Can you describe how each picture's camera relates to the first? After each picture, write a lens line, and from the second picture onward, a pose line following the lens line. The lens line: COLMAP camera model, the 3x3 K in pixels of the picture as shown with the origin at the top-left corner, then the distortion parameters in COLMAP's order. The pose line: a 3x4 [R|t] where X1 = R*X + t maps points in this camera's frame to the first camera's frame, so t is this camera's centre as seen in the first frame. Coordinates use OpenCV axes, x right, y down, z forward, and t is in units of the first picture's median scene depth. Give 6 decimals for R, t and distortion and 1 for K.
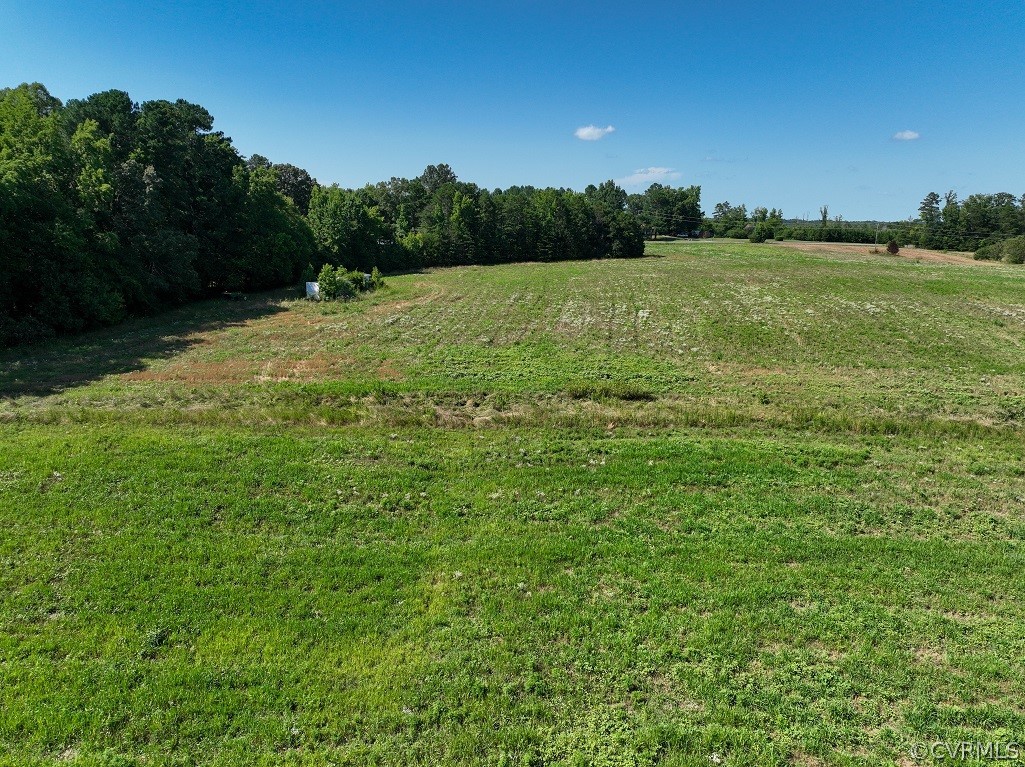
lens RADIAL K [[720.6, 0, 514.6], [0, 720.6, 381.8], [0, 0, 1]] dist [-0.004589, 0.022826]
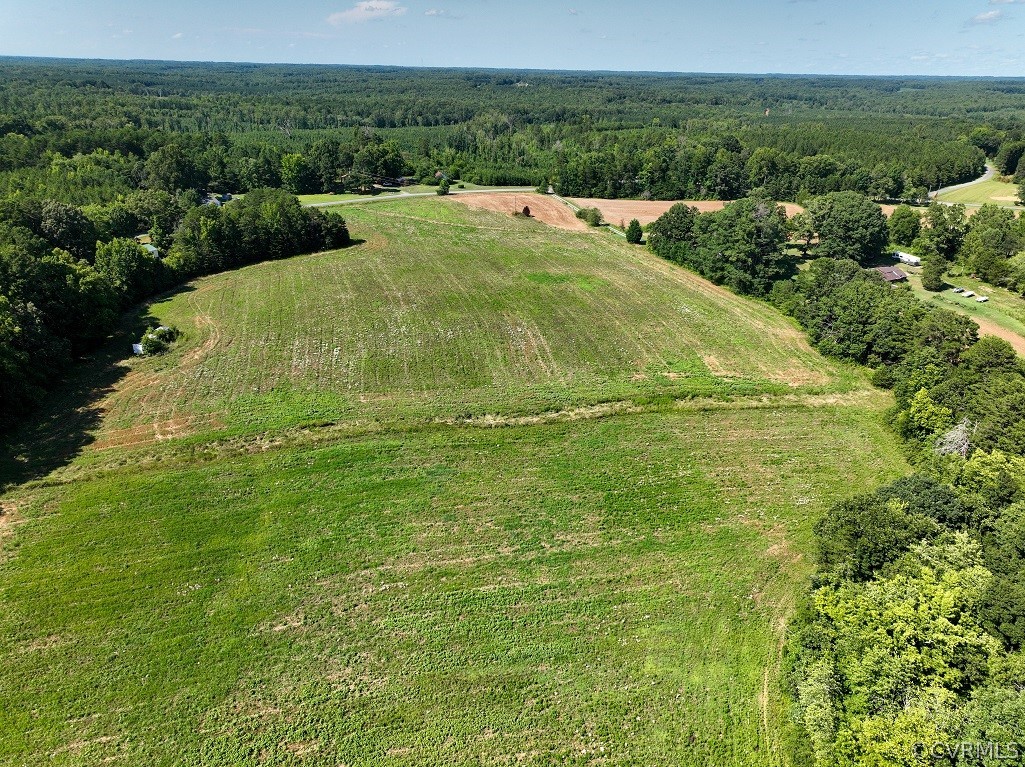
lens RADIAL K [[720.6, 0, 514.6], [0, 720.6, 381.8], [0, 0, 1]] dist [-0.004589, 0.022826]
pose [[0.939952, -0.133800, 0.313987, 0.013532], [0.069748, 0.975843, 0.207041, -0.573312], [-0.334104, -0.172708, 0.926578, -1.464886]]
